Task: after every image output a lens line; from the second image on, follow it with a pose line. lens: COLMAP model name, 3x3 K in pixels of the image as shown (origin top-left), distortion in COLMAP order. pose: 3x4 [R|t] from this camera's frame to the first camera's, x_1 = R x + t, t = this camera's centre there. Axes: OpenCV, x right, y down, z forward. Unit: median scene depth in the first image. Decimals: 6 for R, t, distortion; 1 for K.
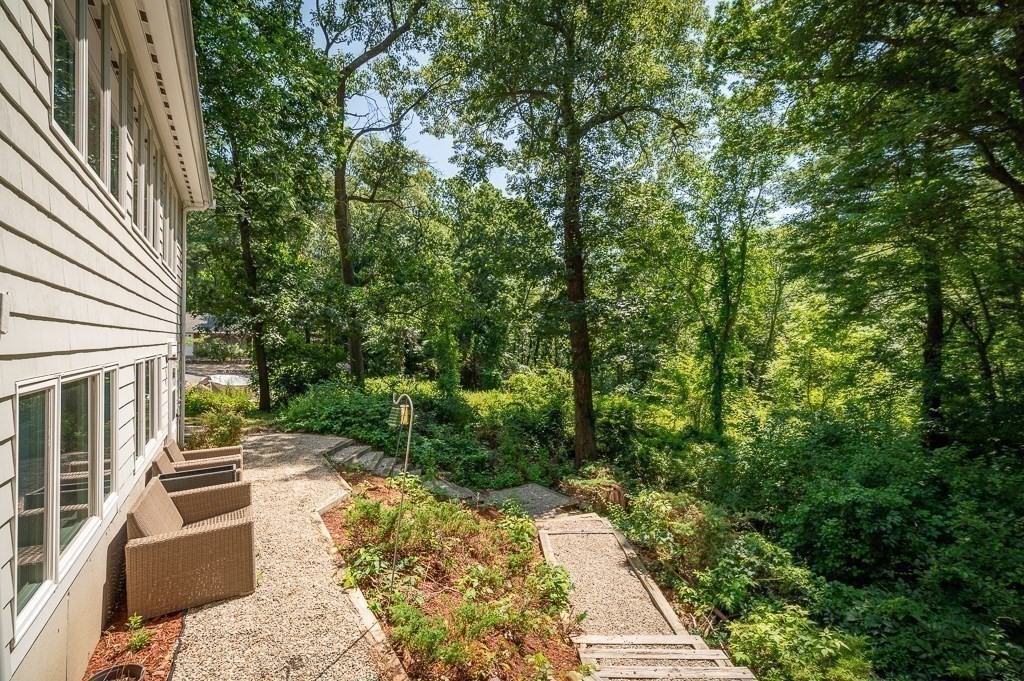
lens RADIAL K [[442.3, 0, 514.1], [0, 442.3, 344.7], [0, 0, 1]] dist [0.000191, -0.001146]
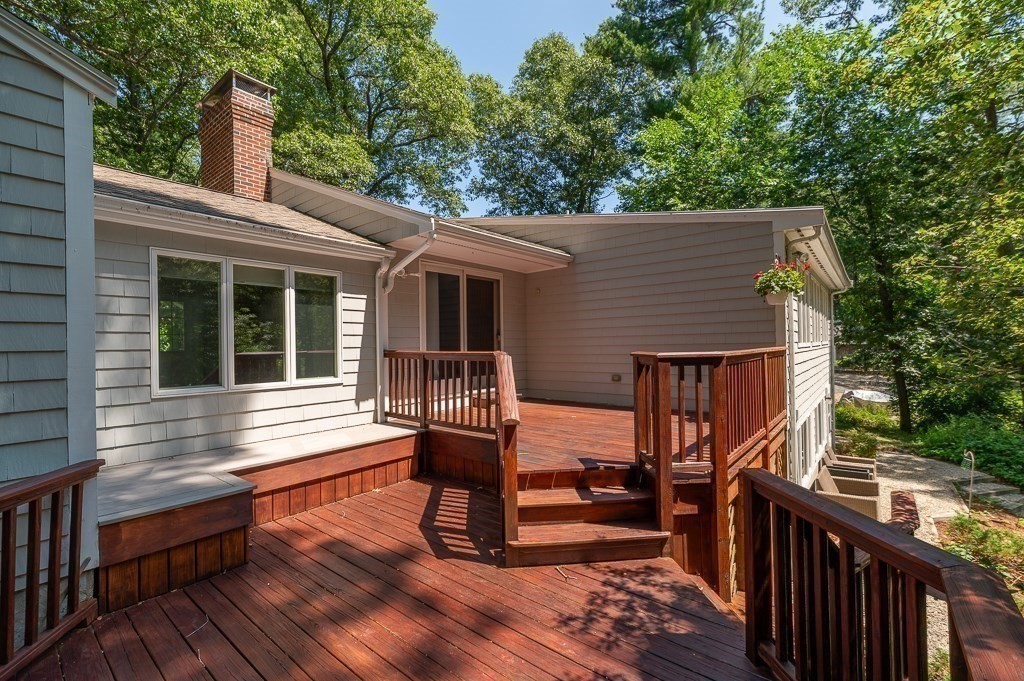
lens RADIAL K [[442.3, 0, 514.8], [0, 442.3, 345.1], [0, 0, 1]] dist [0.000191, -0.001146]
pose [[0.312016, -0.016587, -0.949932, 0.217017], [0.015246, 0.999806, -0.012450, -0.079542], [0.949955, -0.010598, 0.312208, -0.312904]]
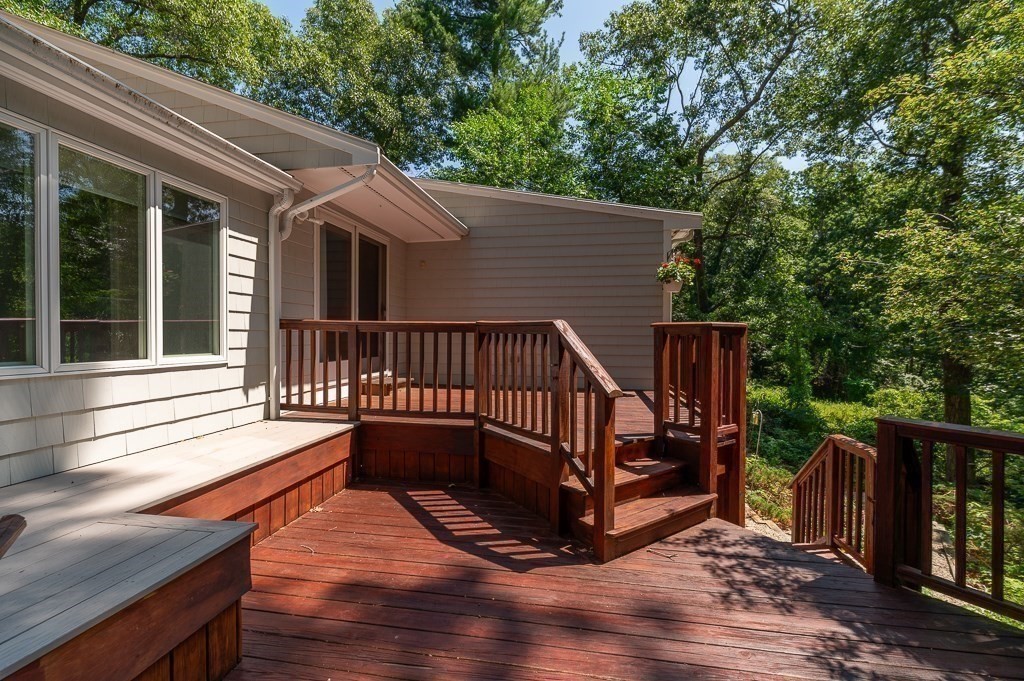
lens RADIAL K [[442.3, 0, 513.3], [0, 442.3, 343.7], [0, 0, 1]] dist [0.000191, -0.001146]
pose [[0.741806, 0.006121, -0.670586, 0.094534], [-0.001585, 0.999972, 0.007374, -0.066253], [0.670612, -0.004407, 0.741795, -0.423846]]
